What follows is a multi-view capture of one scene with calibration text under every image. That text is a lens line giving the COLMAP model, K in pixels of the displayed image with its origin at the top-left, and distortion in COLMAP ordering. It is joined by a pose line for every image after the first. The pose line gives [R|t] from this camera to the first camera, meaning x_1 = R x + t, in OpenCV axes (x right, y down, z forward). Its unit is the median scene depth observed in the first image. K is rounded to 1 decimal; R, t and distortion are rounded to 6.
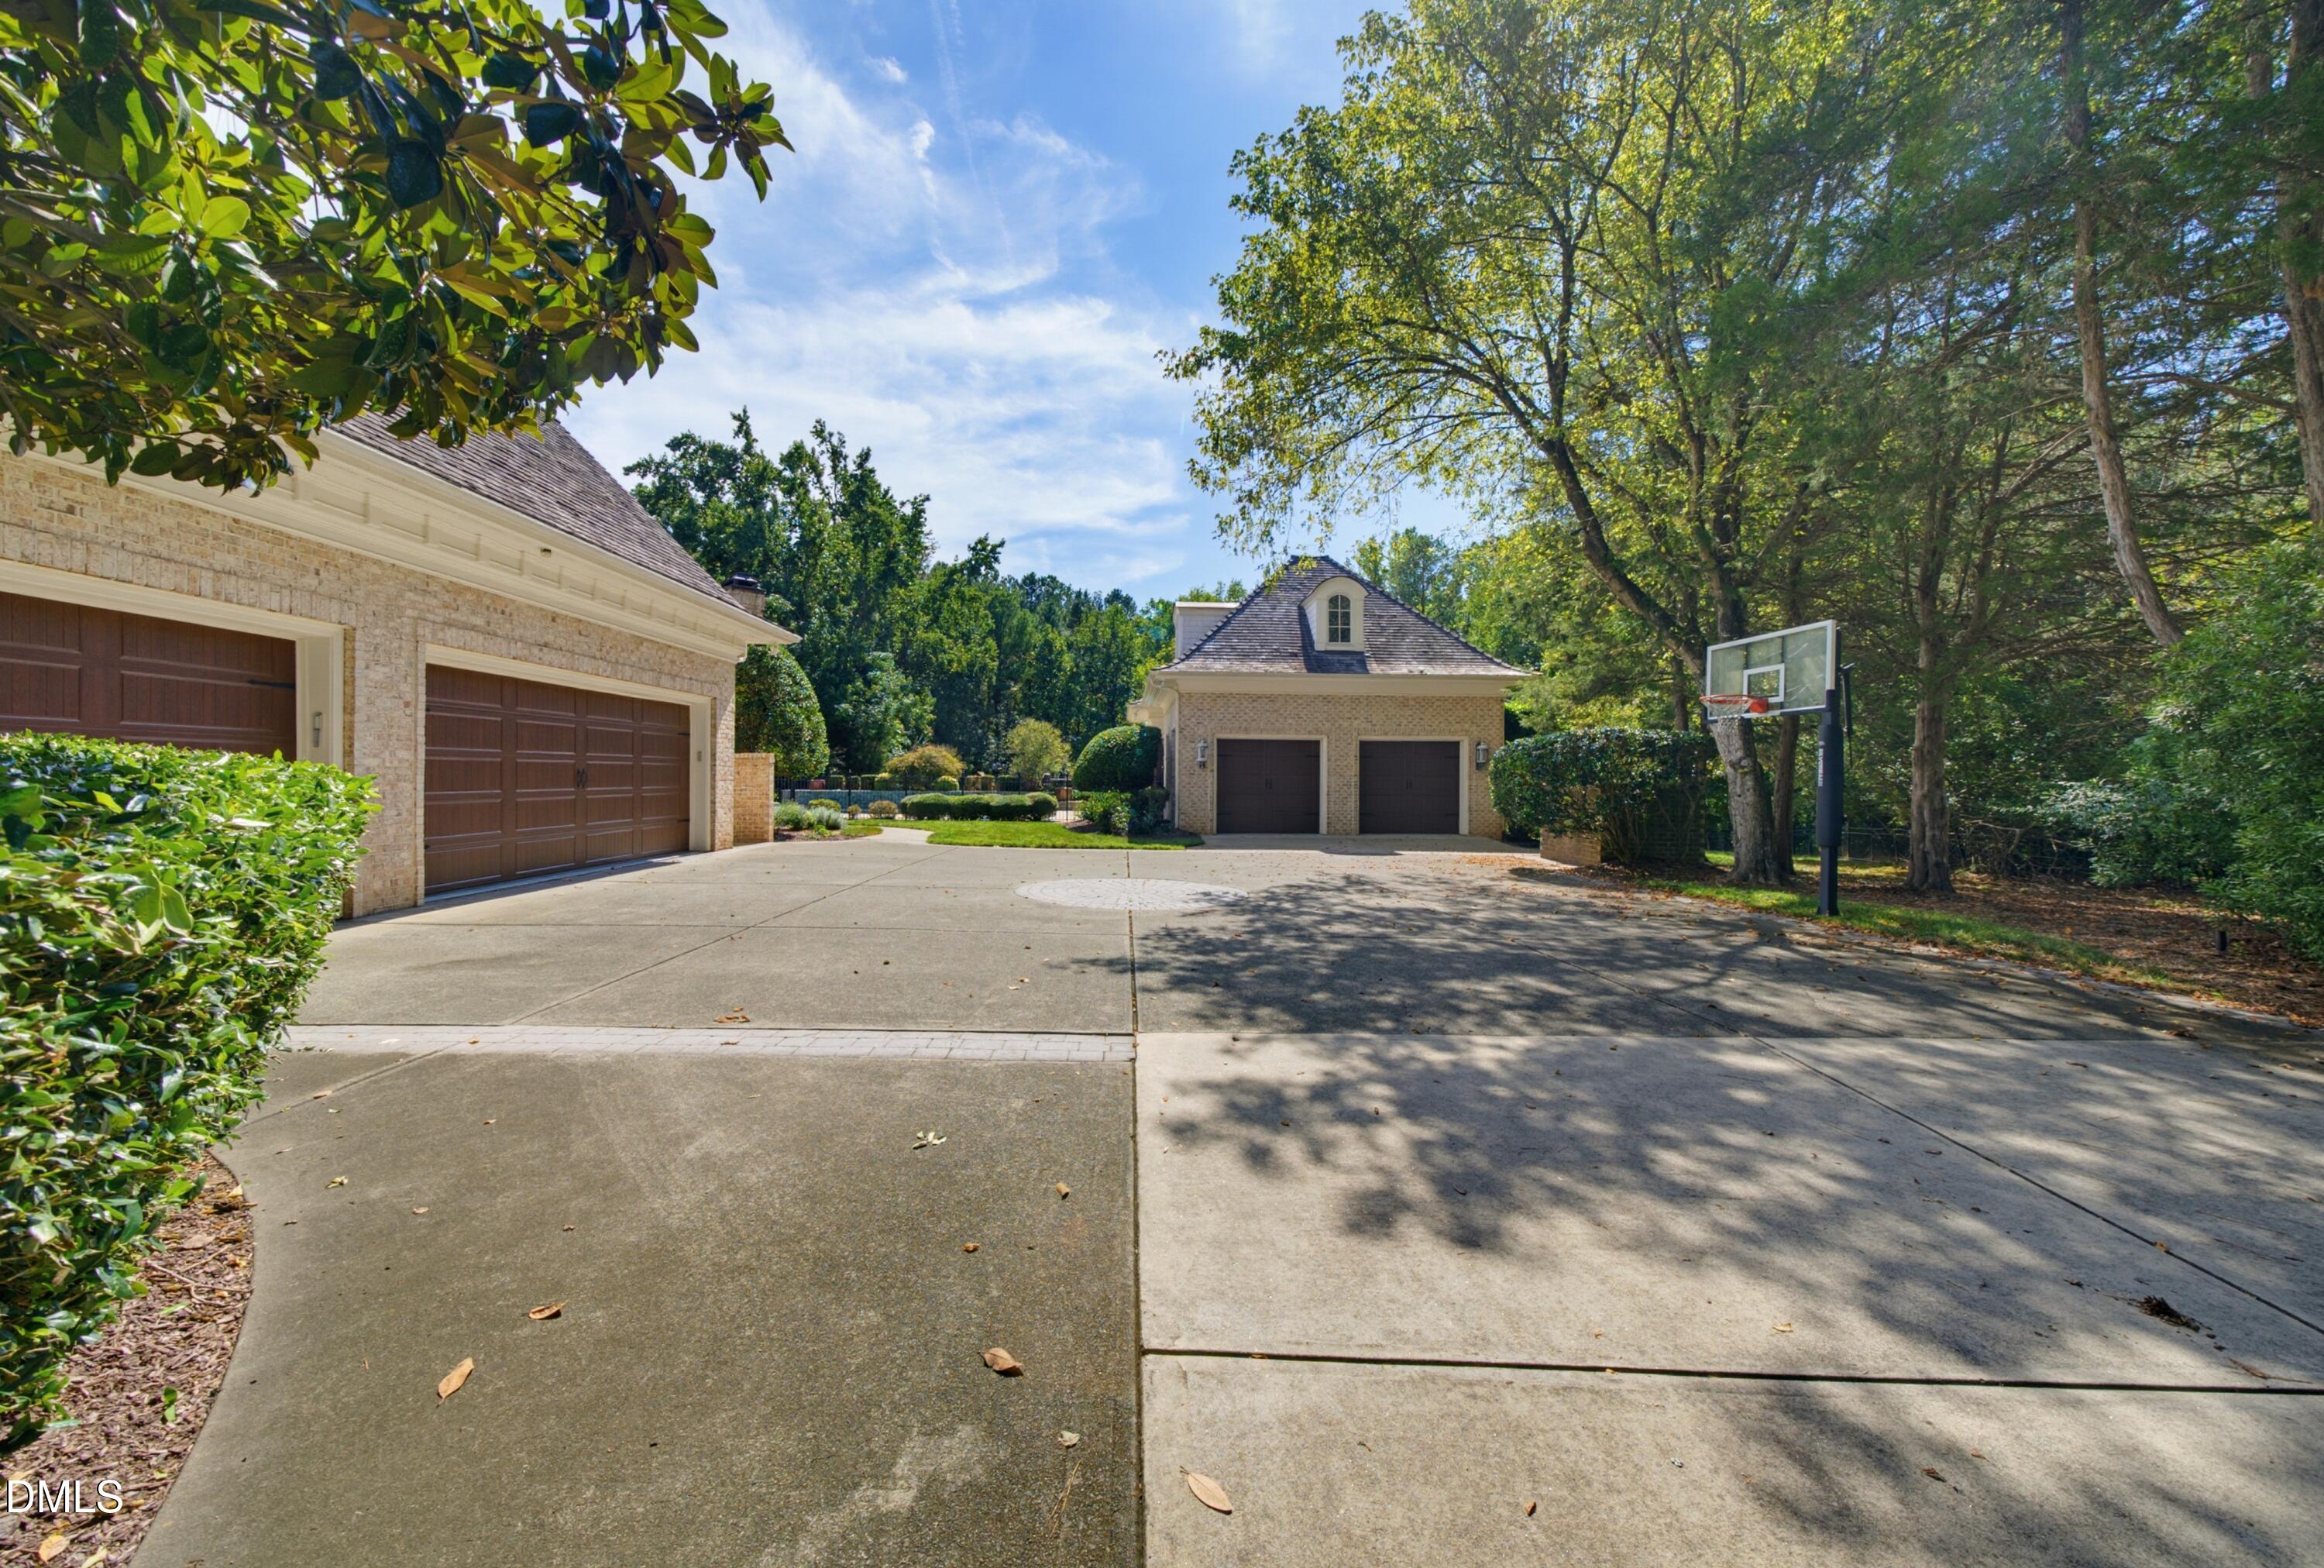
lens RADIAL K [[814.3, 0, 1152.5], [0, 814.3, 776.5], [0, 0, 1]] dist [-0.009502, 0.002246]
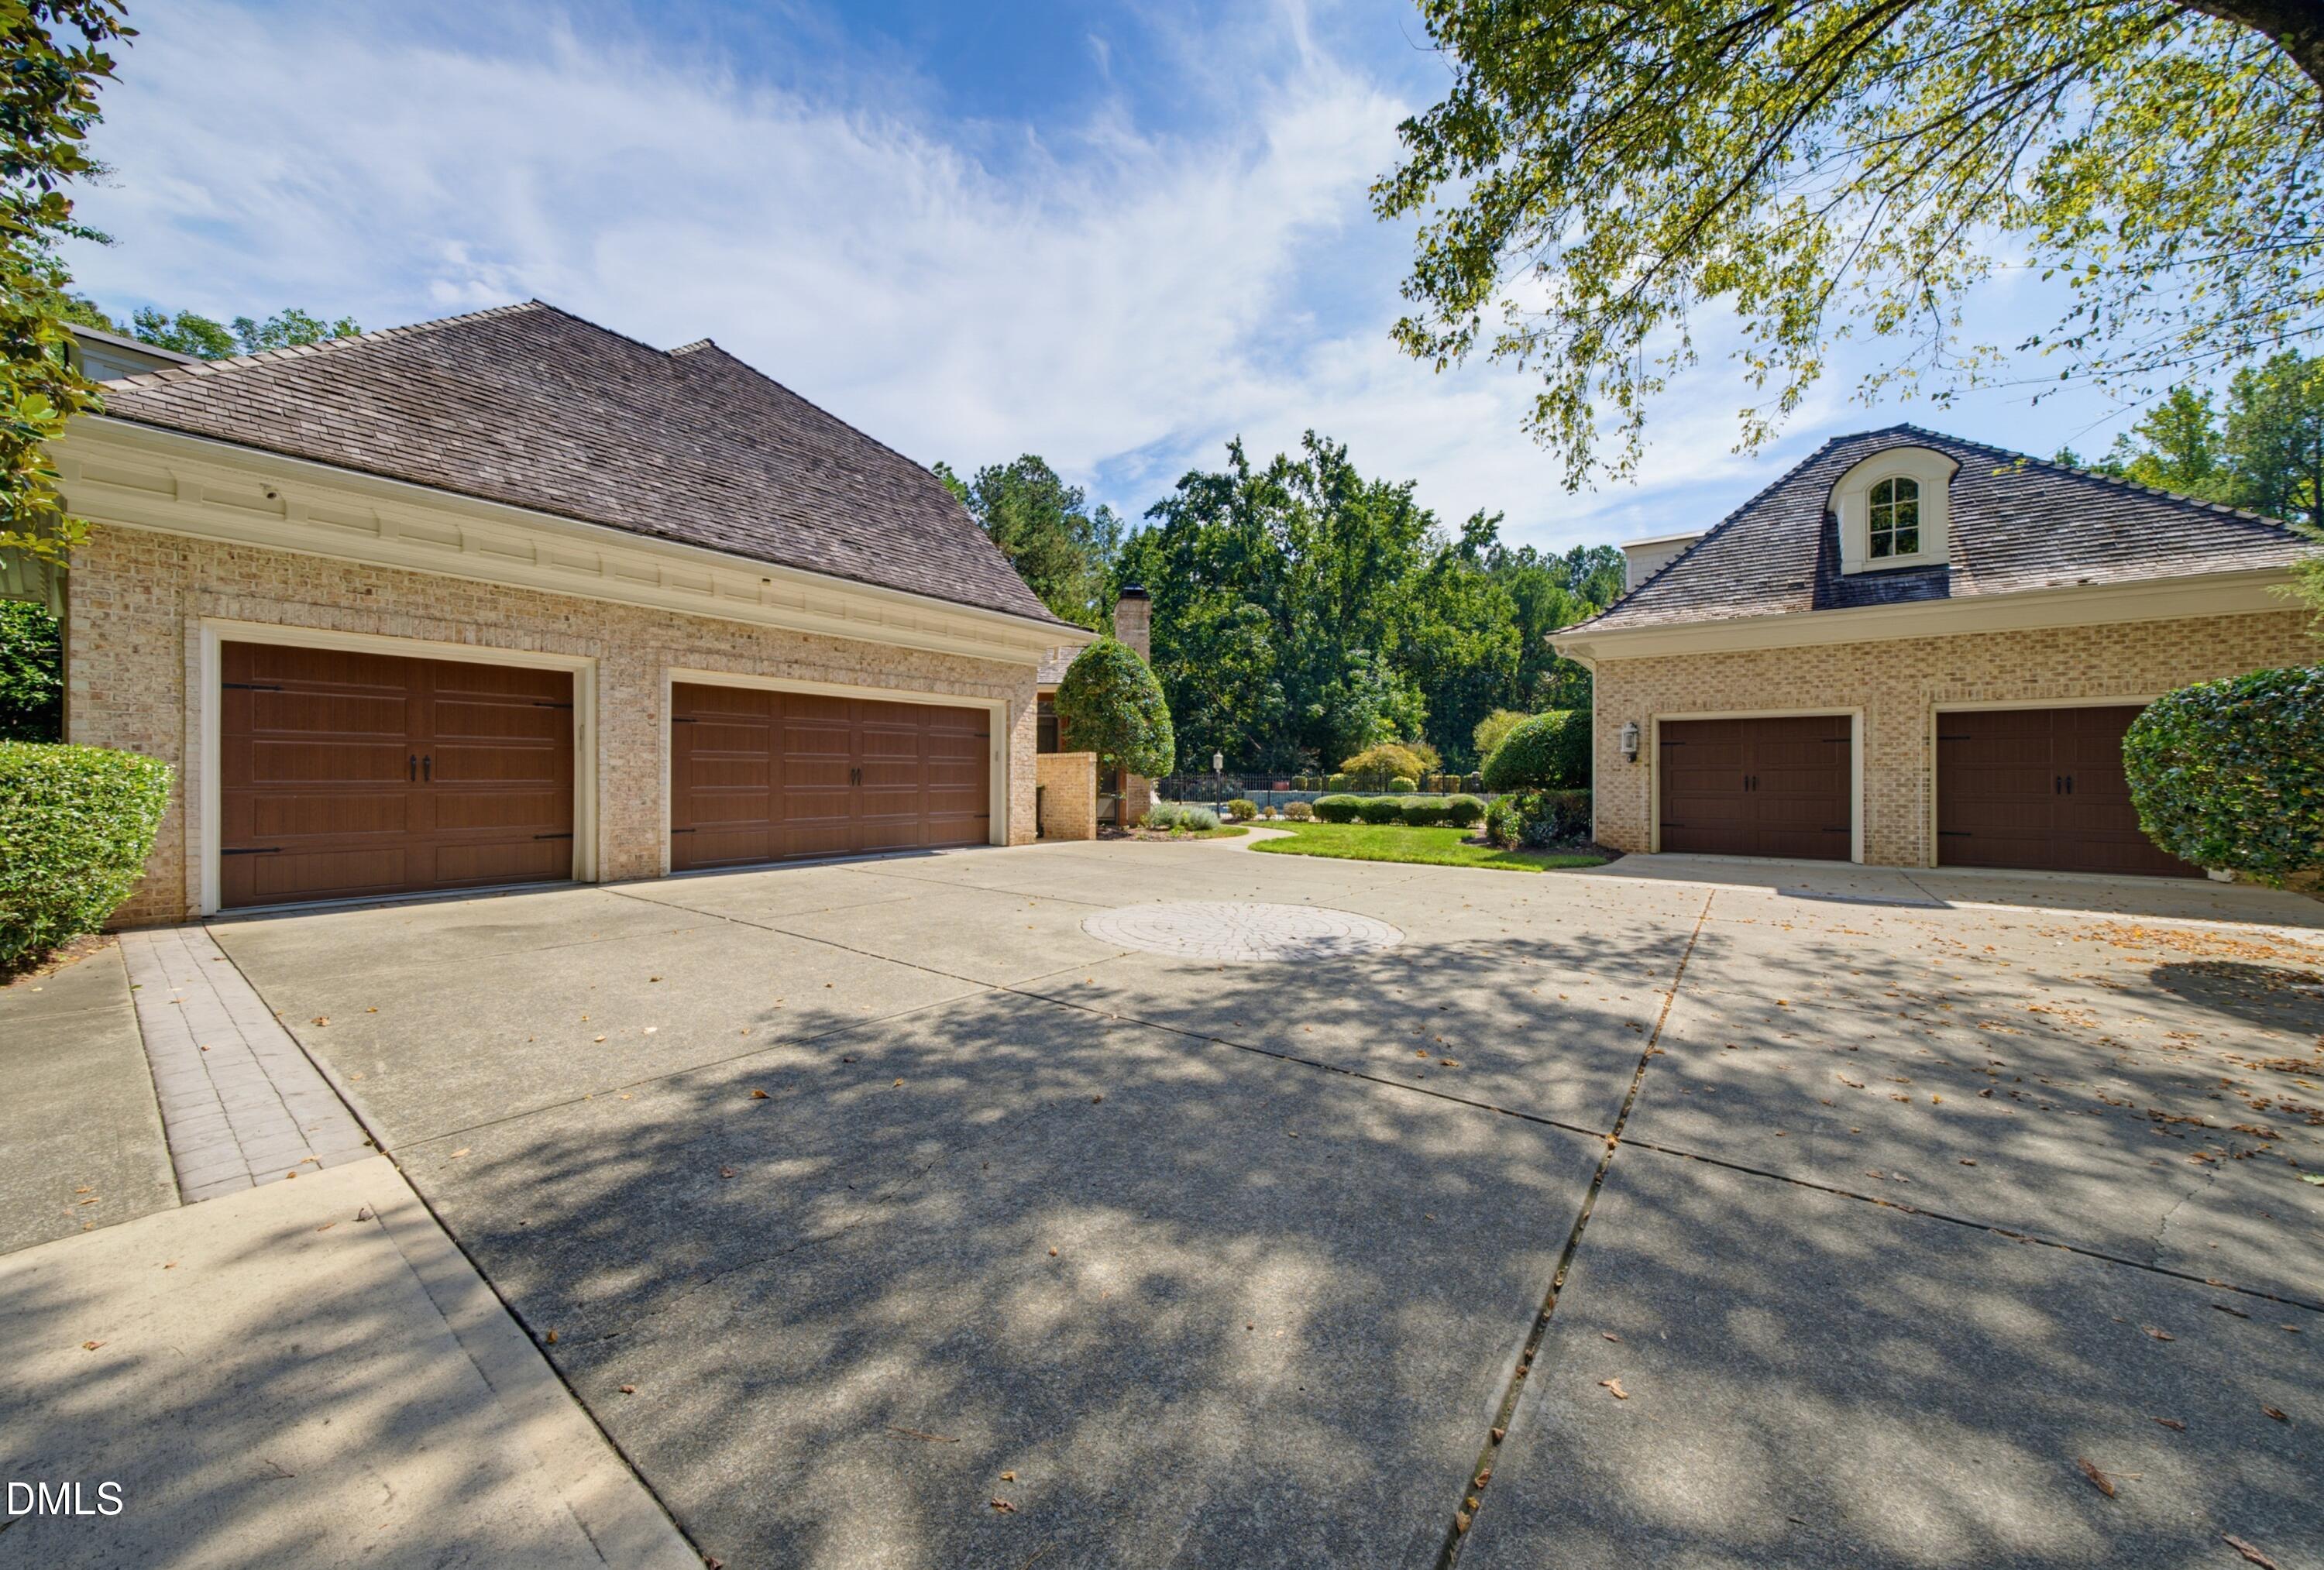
lens RADIAL K [[814.2, 0, 1159.8], [0, 814.2, 786.5], [0, 0, 1]] dist [-0.009502, 0.002246]
pose [[0.788442, 0.003126, -0.615102, 0.168604], [0.002417, 0.999964, 0.008180, 0.004140], [0.615105, -0.007936, 0.788405, 0.172331]]
